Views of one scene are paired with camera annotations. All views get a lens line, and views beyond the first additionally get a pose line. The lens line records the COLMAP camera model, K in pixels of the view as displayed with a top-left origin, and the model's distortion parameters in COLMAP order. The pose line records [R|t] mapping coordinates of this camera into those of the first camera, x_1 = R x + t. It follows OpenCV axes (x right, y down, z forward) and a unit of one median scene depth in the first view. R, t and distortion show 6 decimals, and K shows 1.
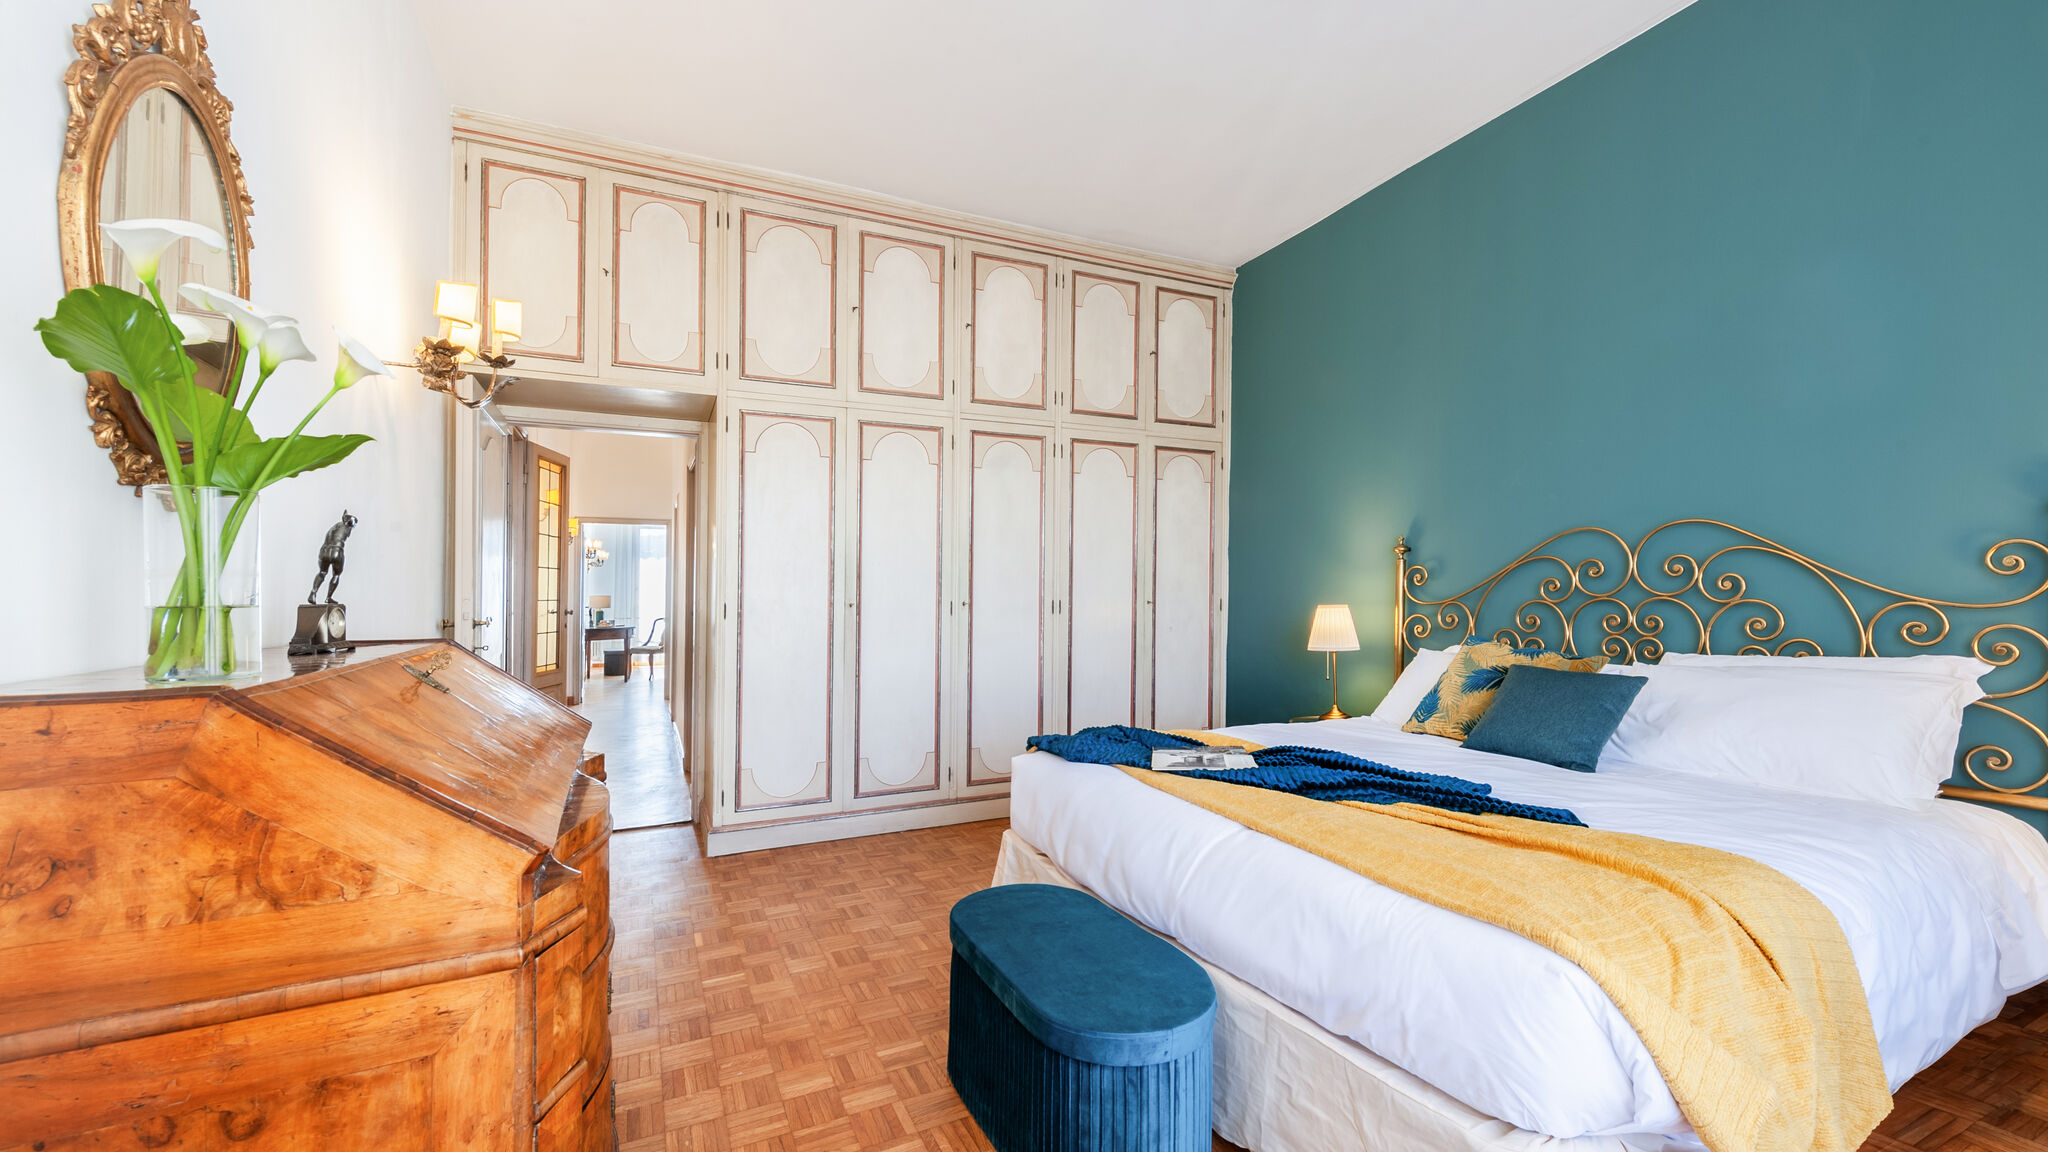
lens RADIAL K [[799.8, 0, 1028.3], [0, 799.8, 594.0], [0, 0, 1]] dist [0.000205, -0.000218]
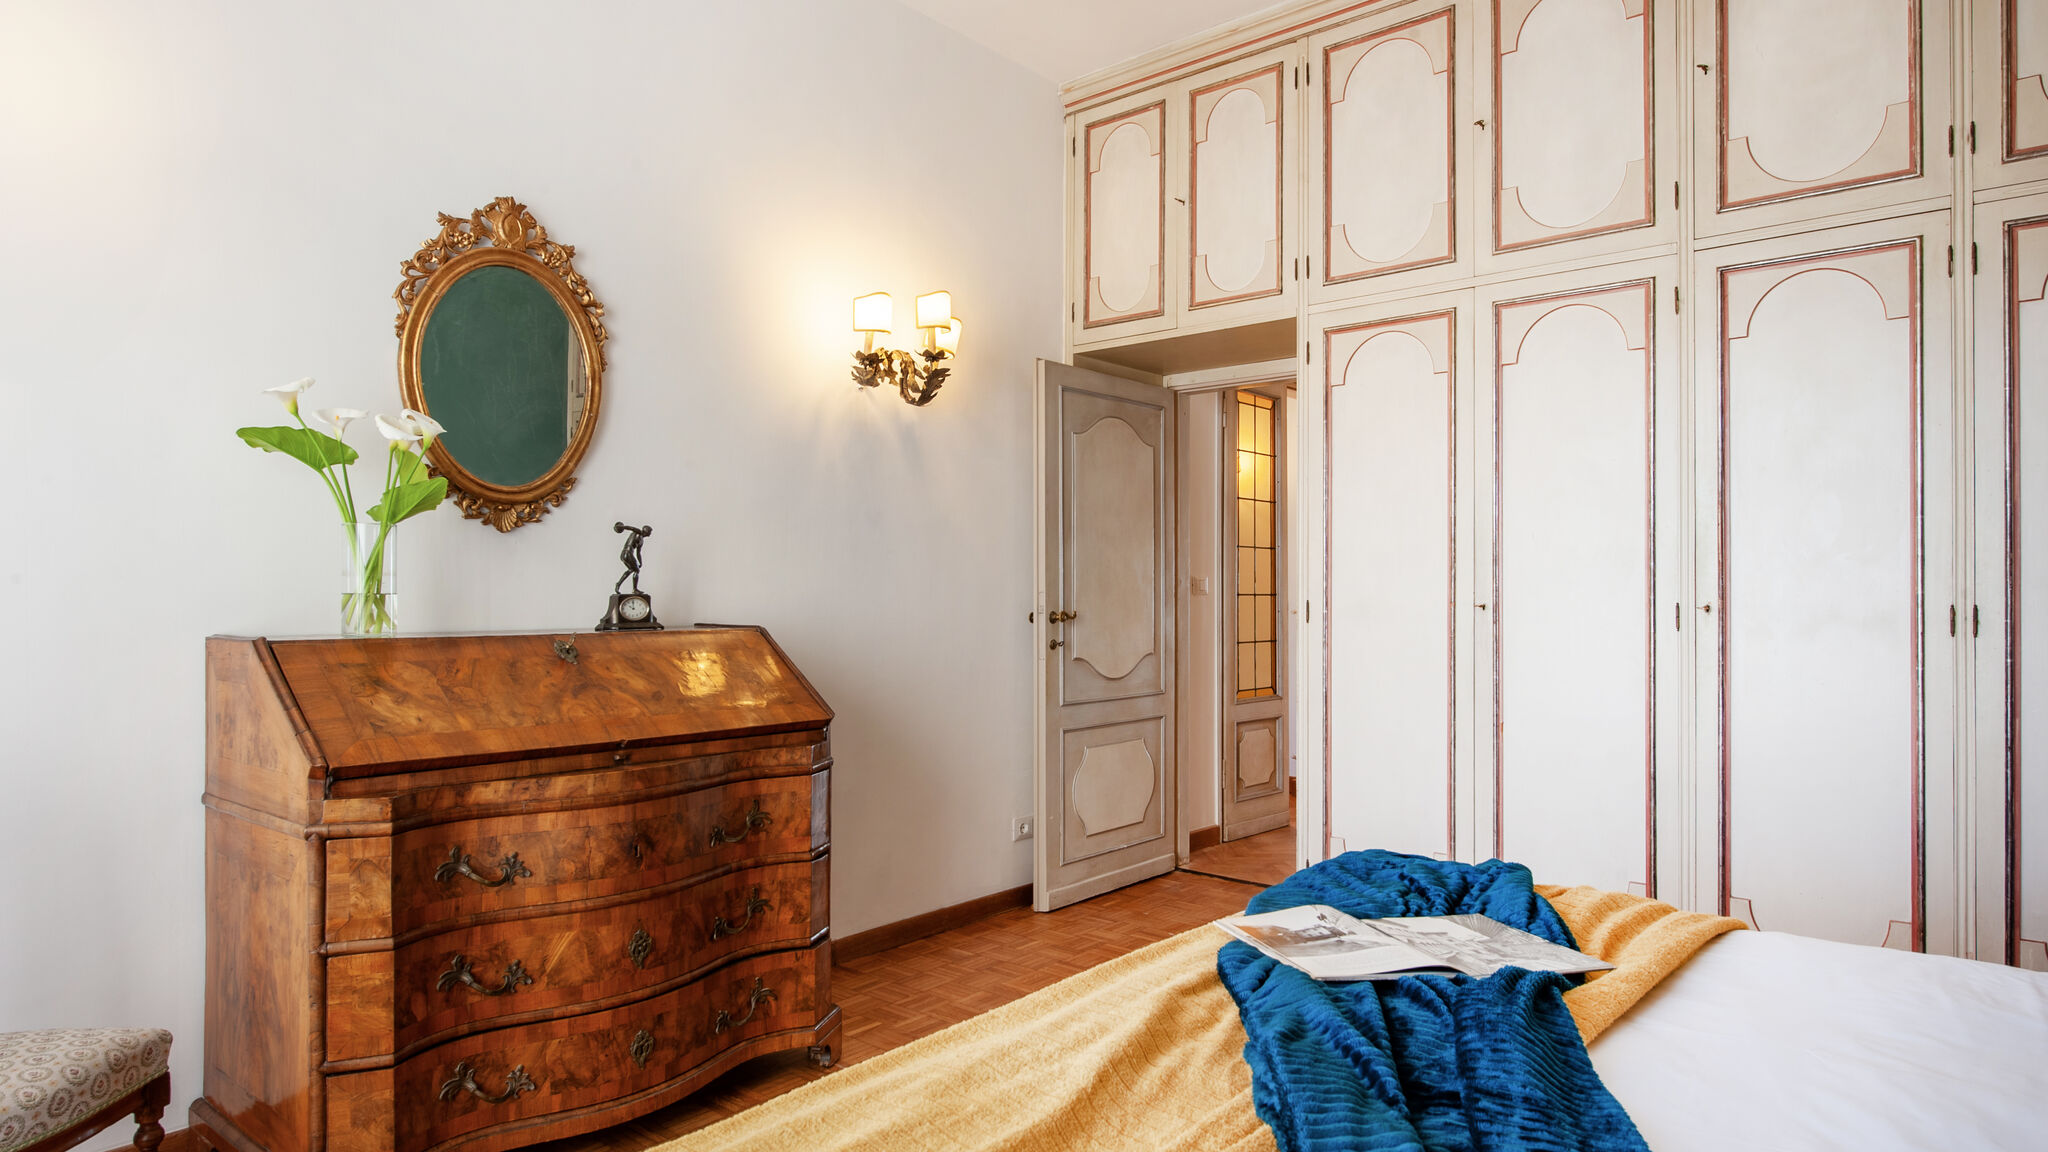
lens RADIAL K [[1157.9, 0, 1024.0], [0, 1157.9, 576.0], [0, 0, 1]] dist [-0.018324, 0.000331]
pose [[0.413503, -0.008206, -0.910466, 0.467749], [-0.002053, 0.999948, -0.009945, -0.000199], [0.910501, 0.005981, 0.413465, 0.336718]]
